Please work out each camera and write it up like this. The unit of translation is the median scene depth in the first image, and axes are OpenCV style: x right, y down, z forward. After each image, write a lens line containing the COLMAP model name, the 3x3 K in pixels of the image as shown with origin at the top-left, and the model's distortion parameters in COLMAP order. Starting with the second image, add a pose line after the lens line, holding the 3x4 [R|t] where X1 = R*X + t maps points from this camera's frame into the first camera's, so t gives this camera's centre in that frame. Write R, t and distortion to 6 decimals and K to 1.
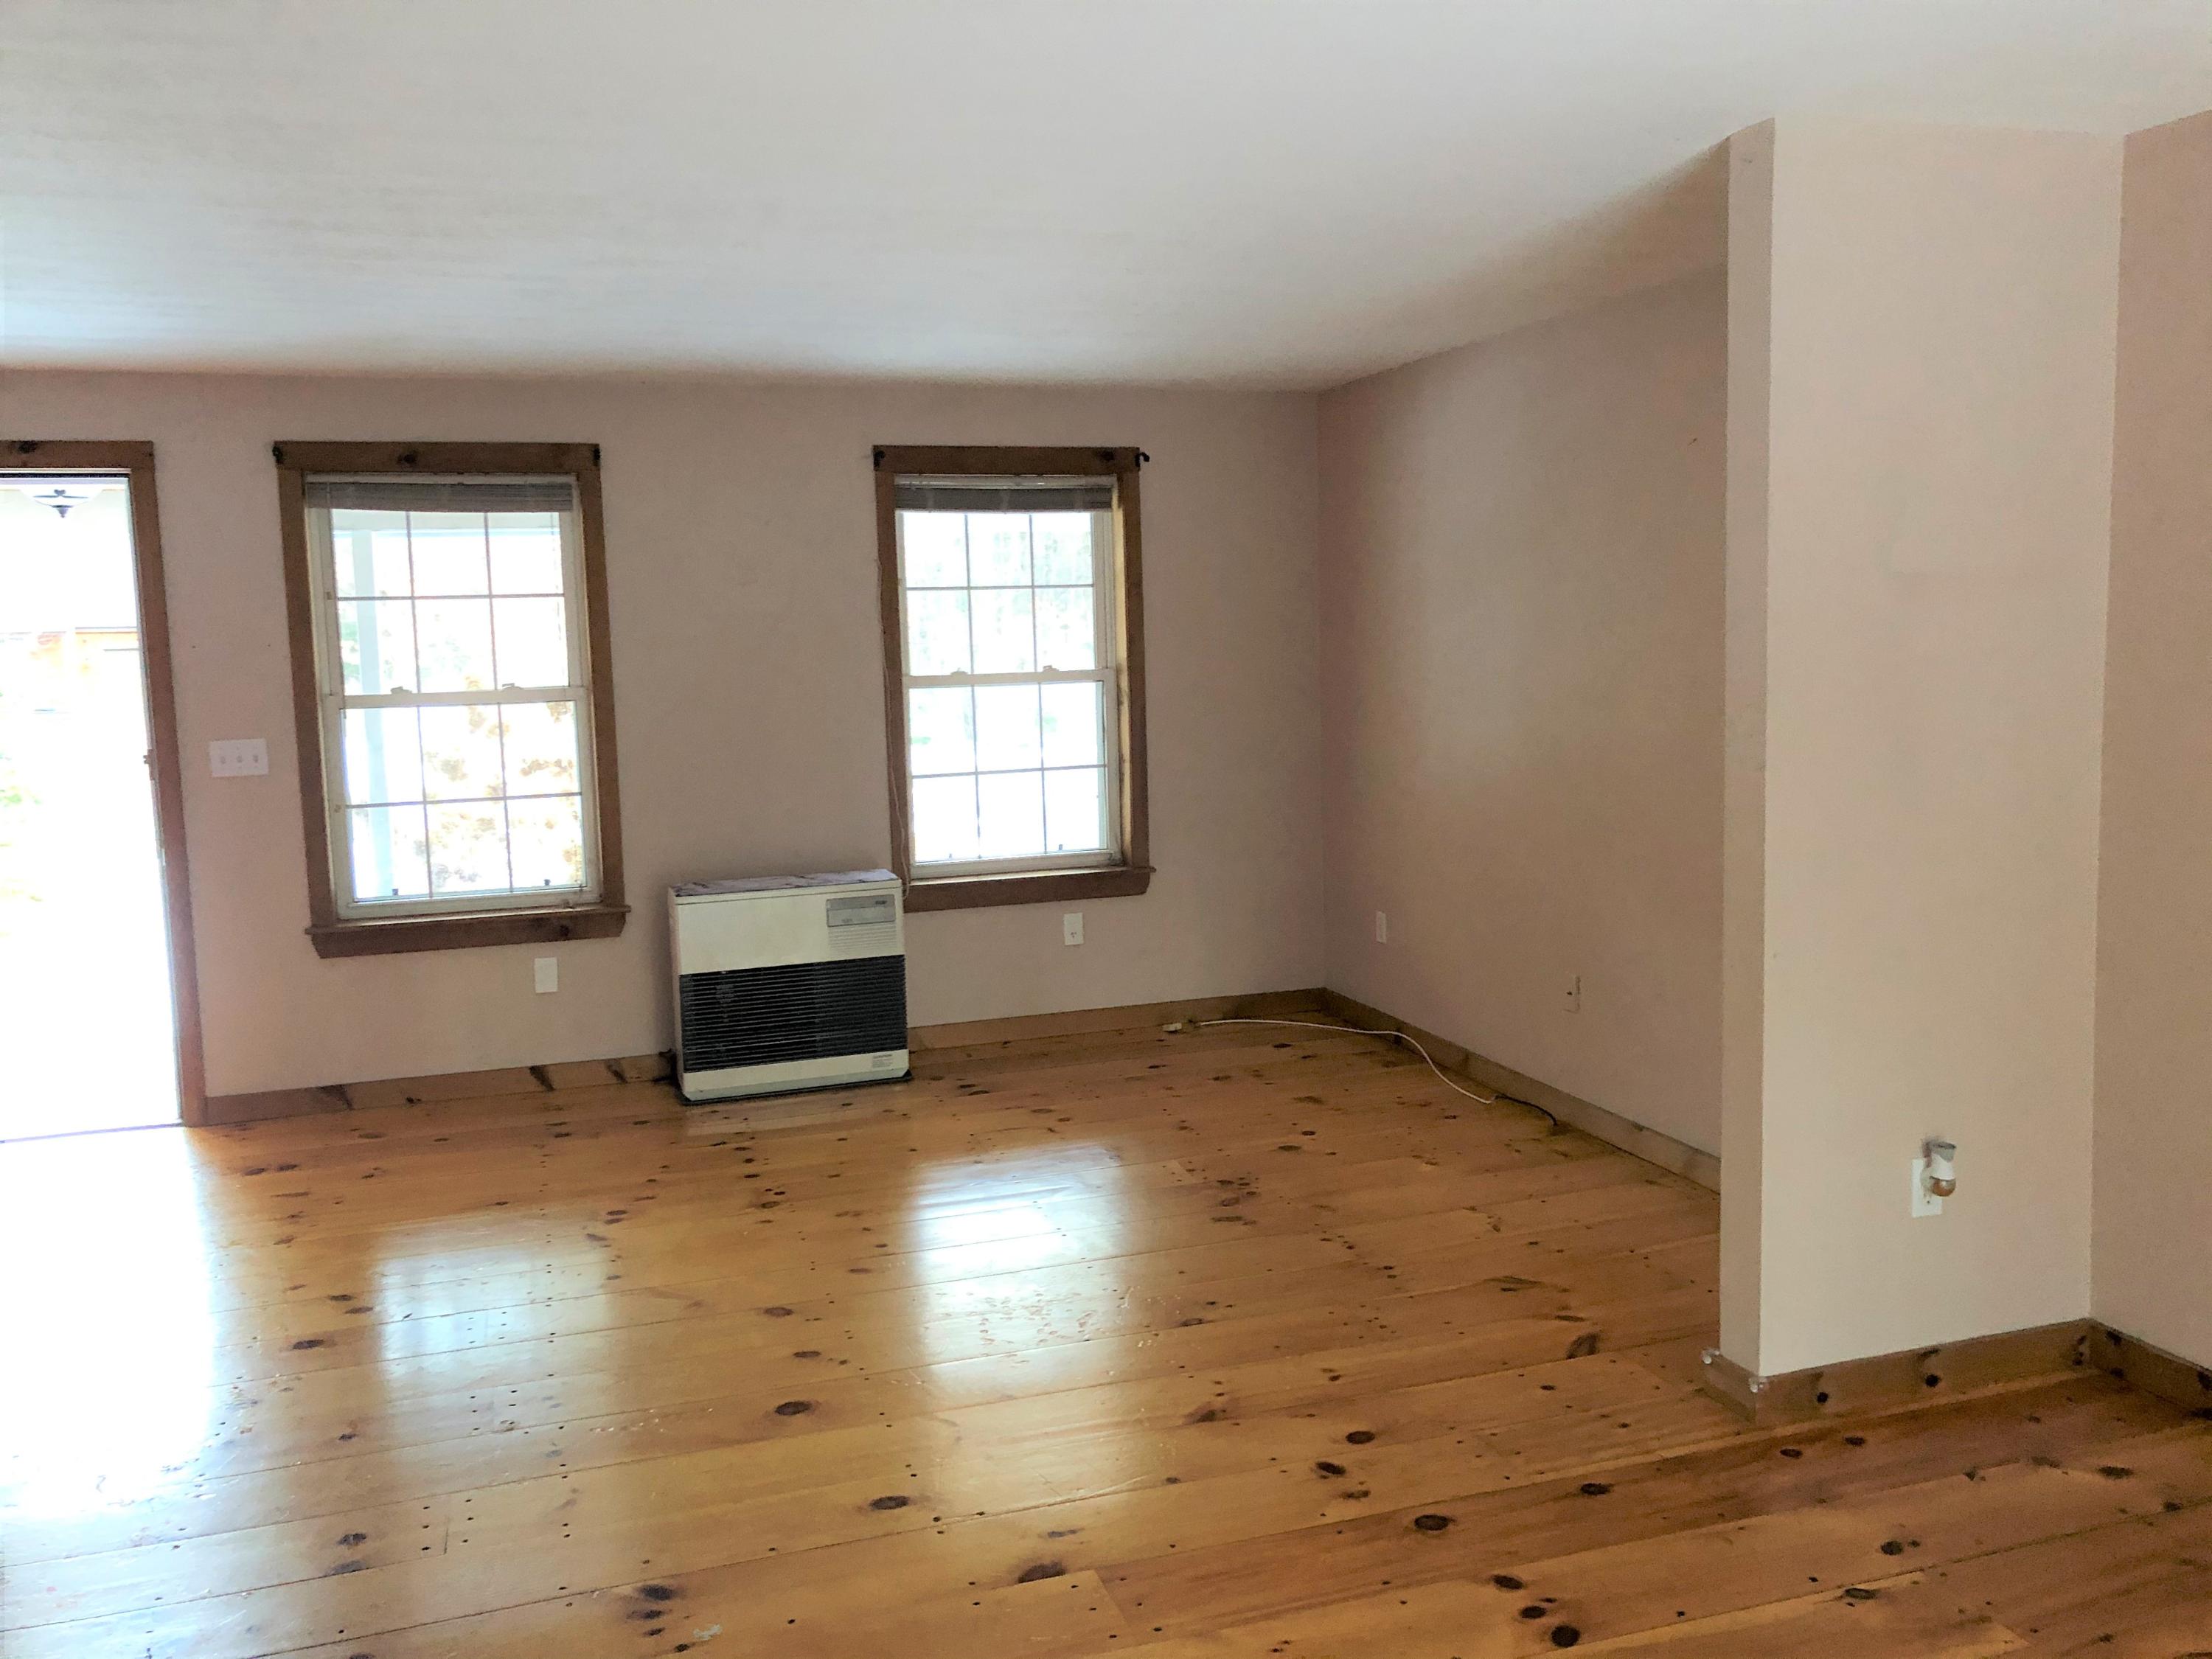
lens RADIAL K [[1808.3, 0, 1106.0], [0, 1808.3, 829.5], [0, 0, 1]] dist [-0.008999, 0.001493]
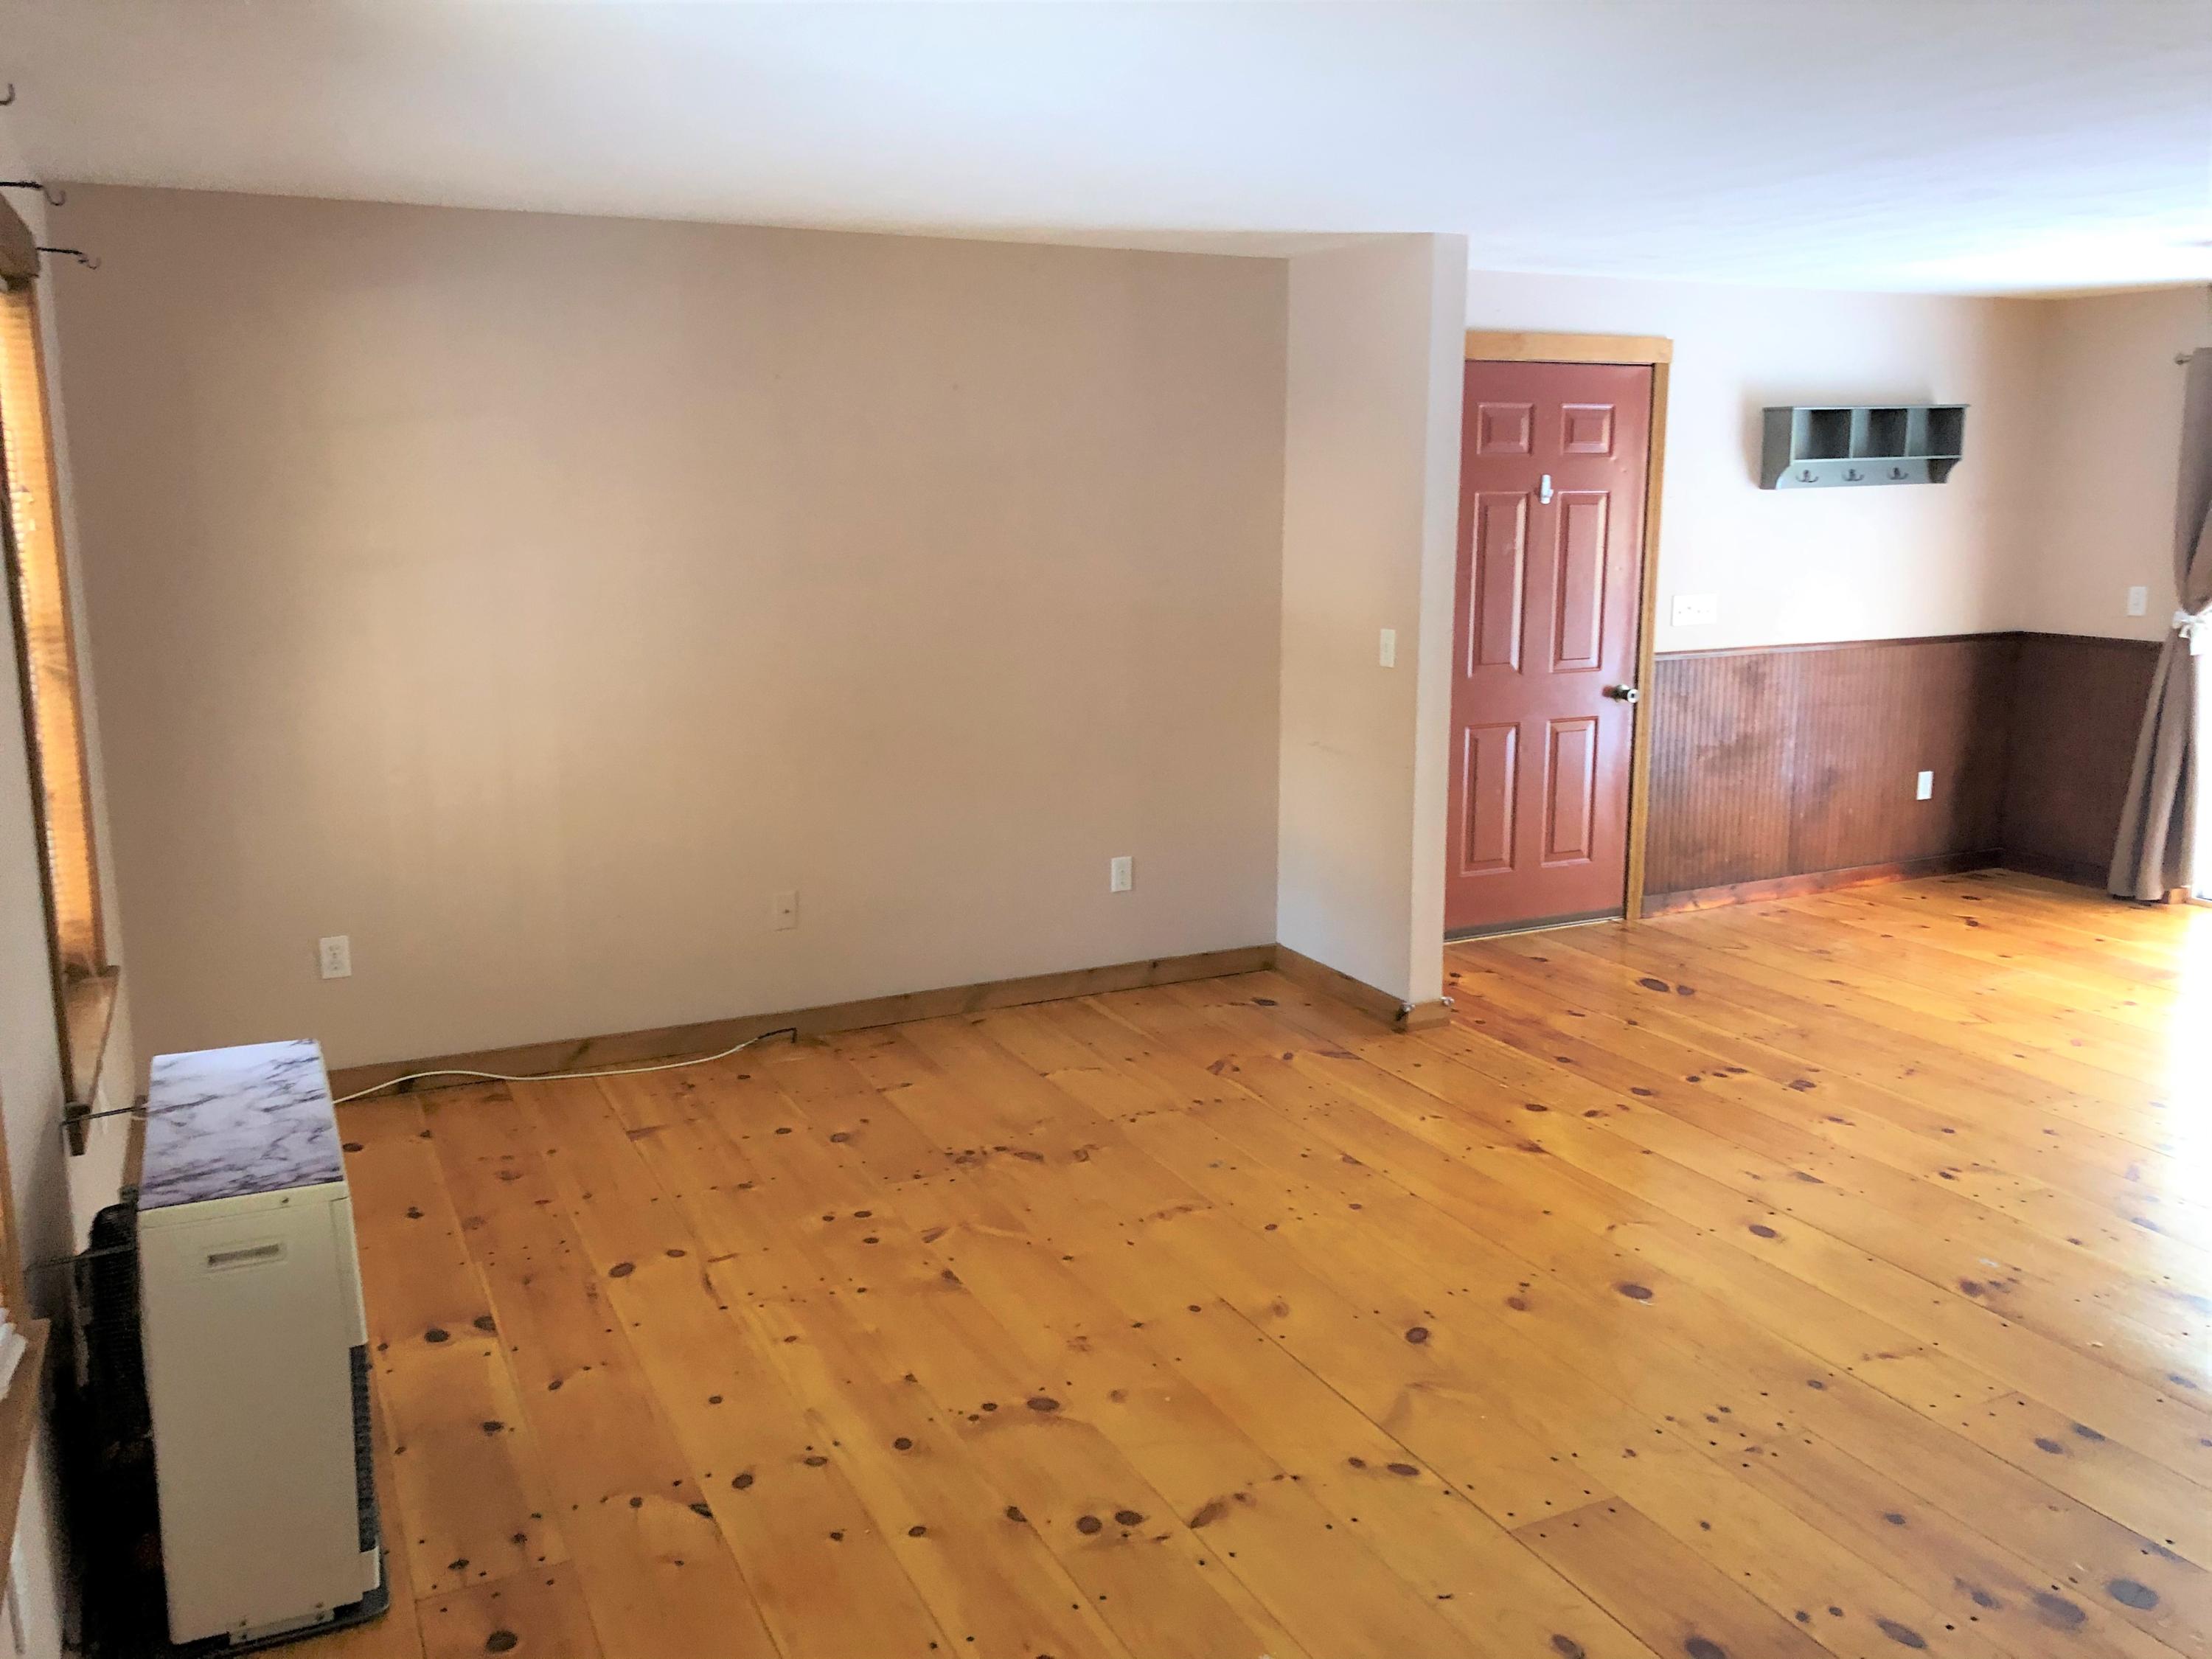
lens RADIAL K [[1808.3, 0, 1106.0], [0, 1808.3, 829.5], [0, 0, 1]] dist [-0.008999, 0.001493]
pose [[-0.126777, -0.171454, 0.977001, -0.982155], [0.124790, 0.974366, 0.187184, -0.160011], [-0.984050, 0.145650, -0.102132, 1.200083]]
